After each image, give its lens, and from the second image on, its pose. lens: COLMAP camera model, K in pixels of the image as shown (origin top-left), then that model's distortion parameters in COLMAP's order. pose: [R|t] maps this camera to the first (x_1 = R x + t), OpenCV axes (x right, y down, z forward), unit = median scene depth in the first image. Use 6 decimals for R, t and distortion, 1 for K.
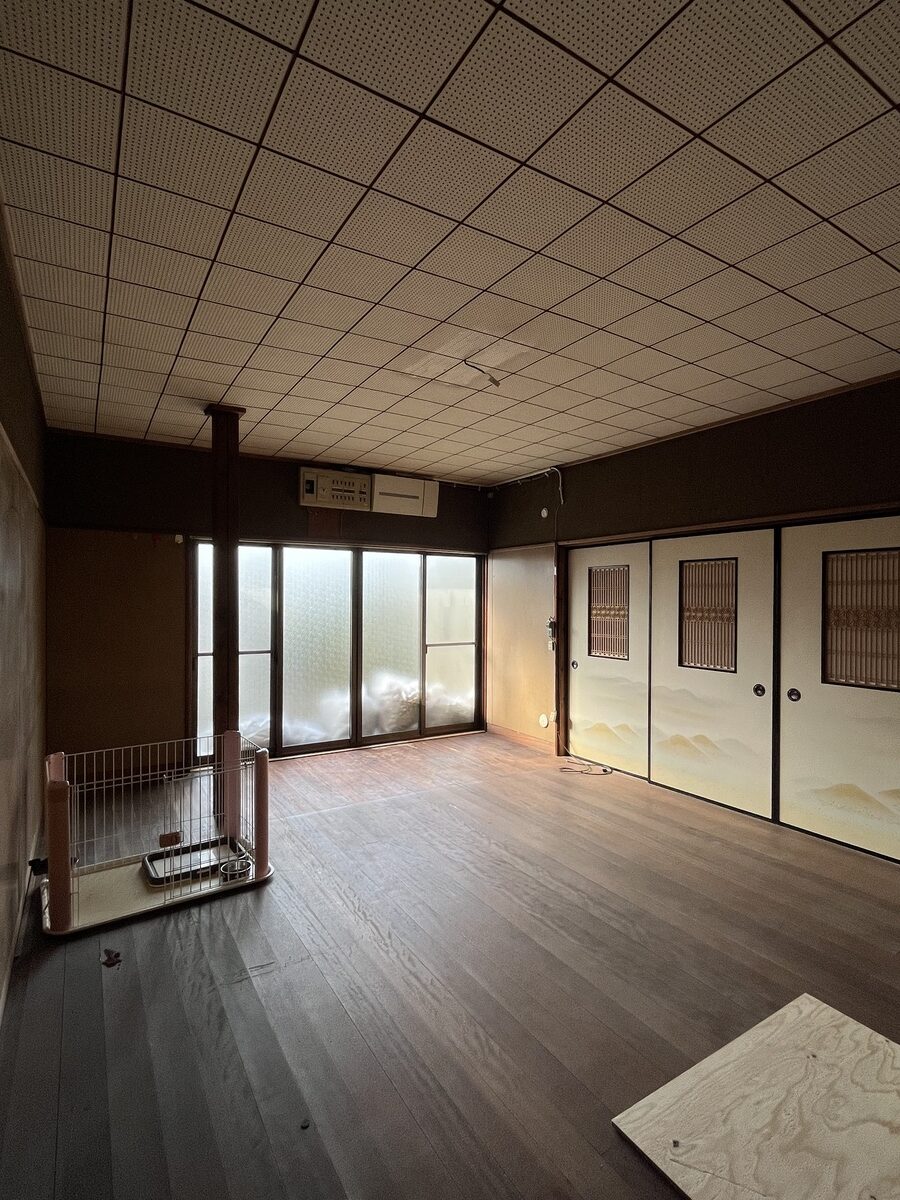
lens RADIAL K [[584.0, 0, 452.4], [0, 584.0, 601.3], [0, 0, 1]] dist [-0.004902, -0.000772]
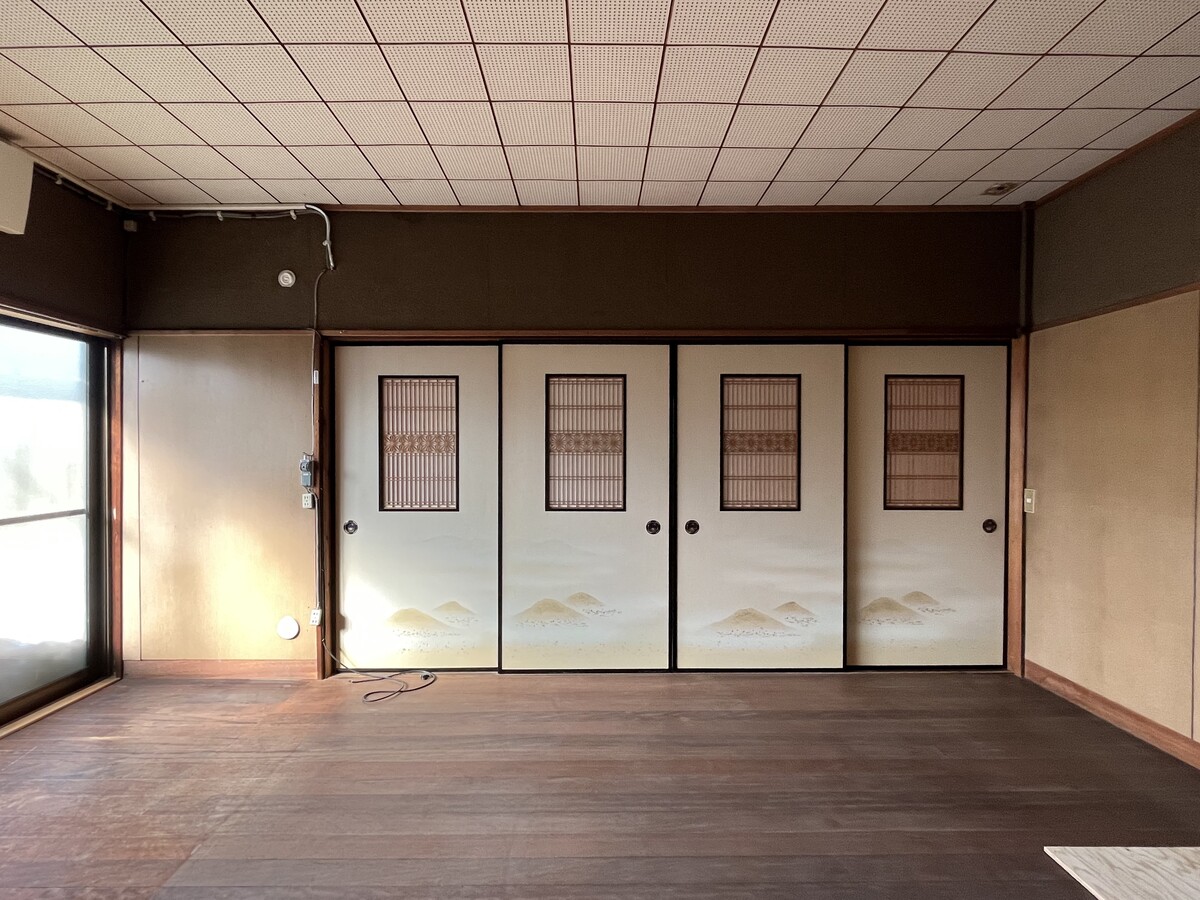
lens RADIAL K [[629.1, 0, 594.9], [0, 629.1, 435.2], [0, 0, 1]] dist [-0.010908, 0.000198]
pose [[0.521987, -0.012356, 0.852864, -0.234354], [0.003877, 0.999919, 0.012114, 0.001233], [-0.852945, -0.003017, 0.521992, 0.416619]]
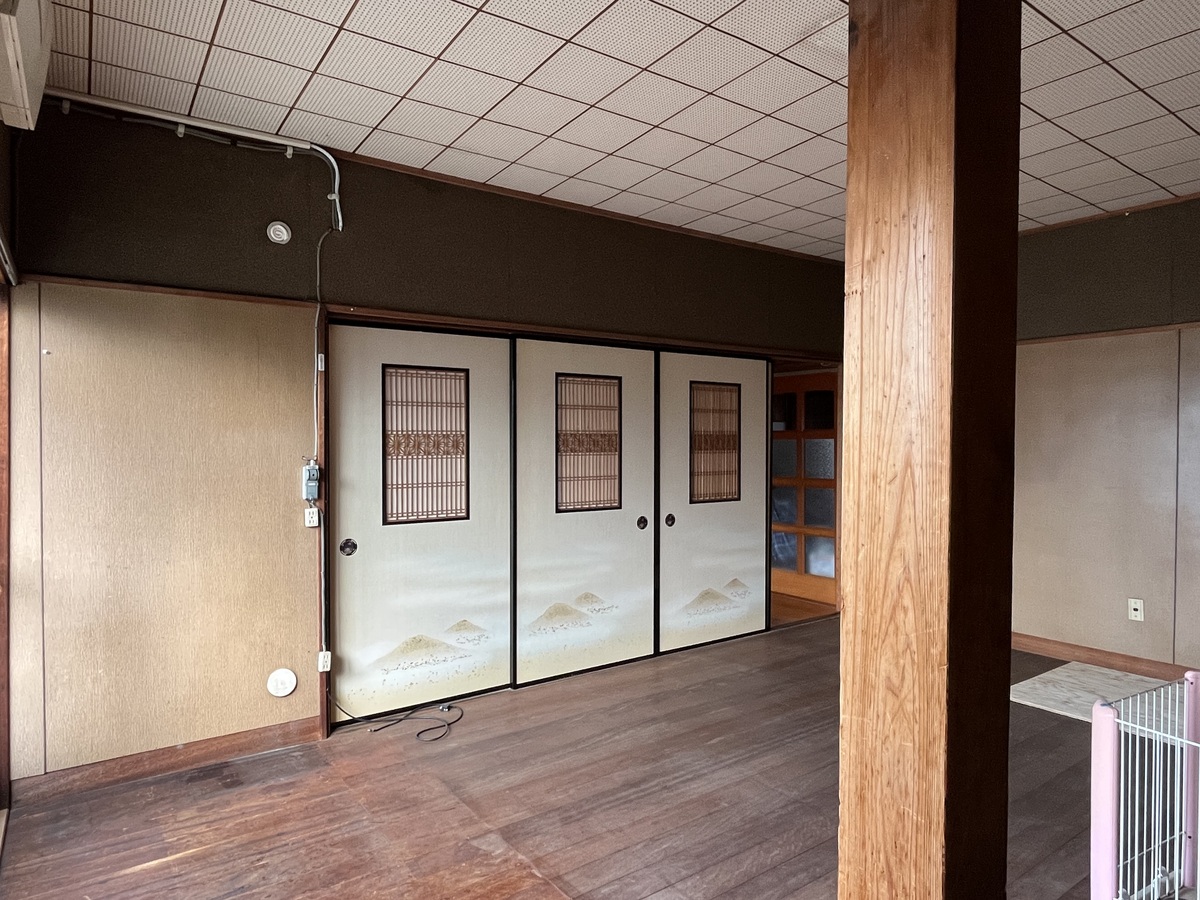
lens RADIAL K [[753.4, 0, 606.2], [0, 753.4, 438.6], [0, 0, 1]] dist [0.006932, -0.009342]
pose [[-0.071640, -0.016316, 0.997297, -0.477929], [-0.005491, 0.999857, 0.015964, -0.000345], [-0.997415, -0.004333, -0.071720, 0.821330]]
